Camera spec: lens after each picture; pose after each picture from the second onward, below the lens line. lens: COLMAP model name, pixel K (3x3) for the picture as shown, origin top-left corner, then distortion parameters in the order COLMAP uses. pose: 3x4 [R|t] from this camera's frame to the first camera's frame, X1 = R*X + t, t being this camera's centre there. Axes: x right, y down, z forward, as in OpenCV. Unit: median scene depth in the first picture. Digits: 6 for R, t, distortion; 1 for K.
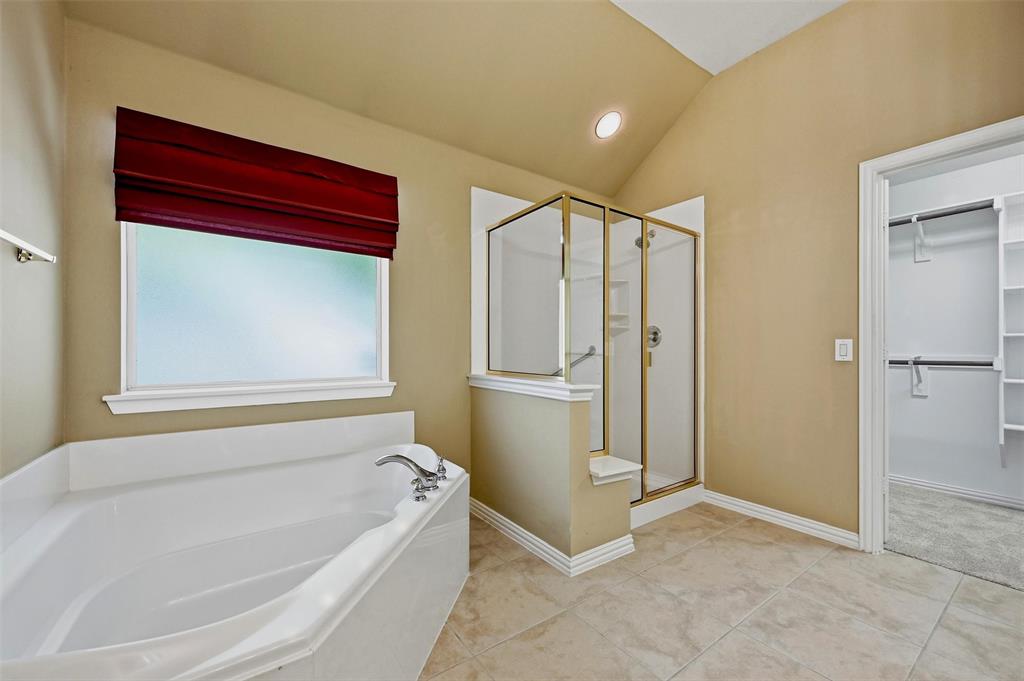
lens RADIAL K [[401.6, 0, 515.5], [0, 401.6, 346.7], [0, 0, 1]] dist [0.001522, 0.000174]
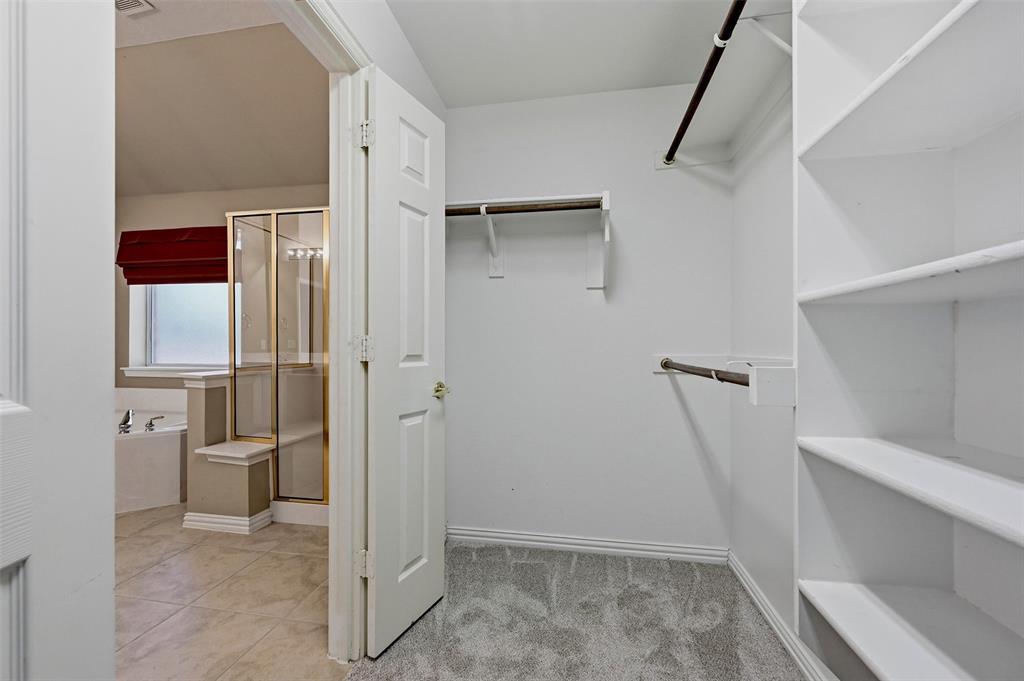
lens RADIAL K [[409.7, 0, 509.5], [0, 409.7, 349.5], [0, 0, 1]] dist [-0.000220, -0.000225]
pose [[0.702412, 0.002206, -0.711768, 1.509343], [0.000474, 0.999994, 0.003568, 0.012936], [0.711771, -0.002843, 0.702406, 0.710063]]
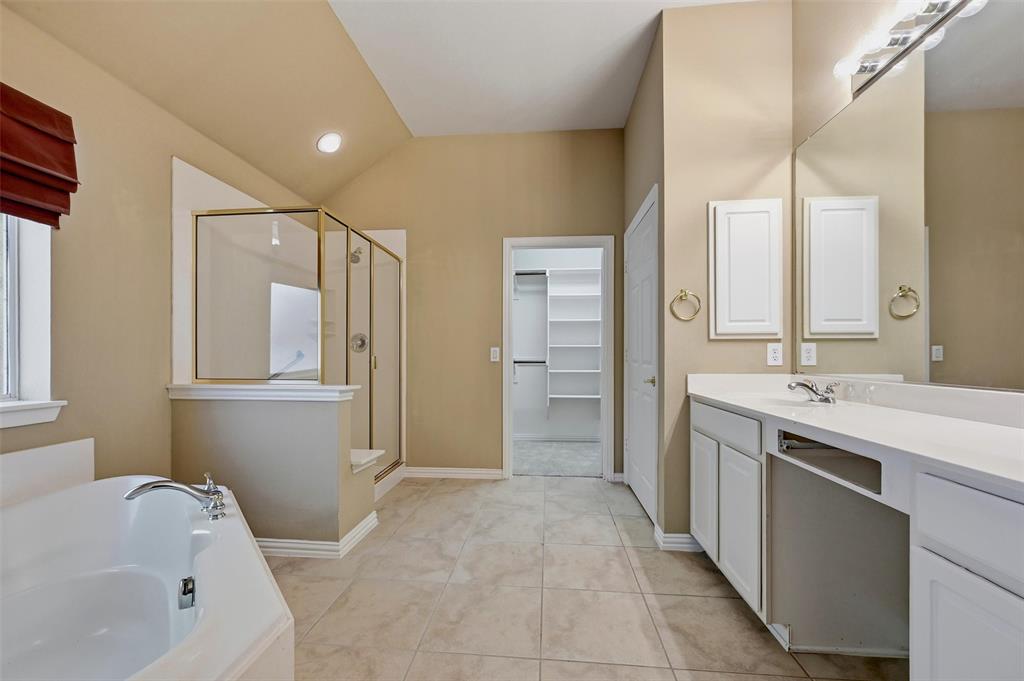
lens RADIAL K [[409.7, 0, 509.5], [0, 409.7, 349.5], [0, 0, 1]] dist [-0.000220, -0.000225]
pose [[0.653087, 0.006915, 0.757252, -0.359514], [-0.004417, 0.999976, -0.005322, -0.002574], [-0.757270, 0.000131, 0.653102, -0.084602]]
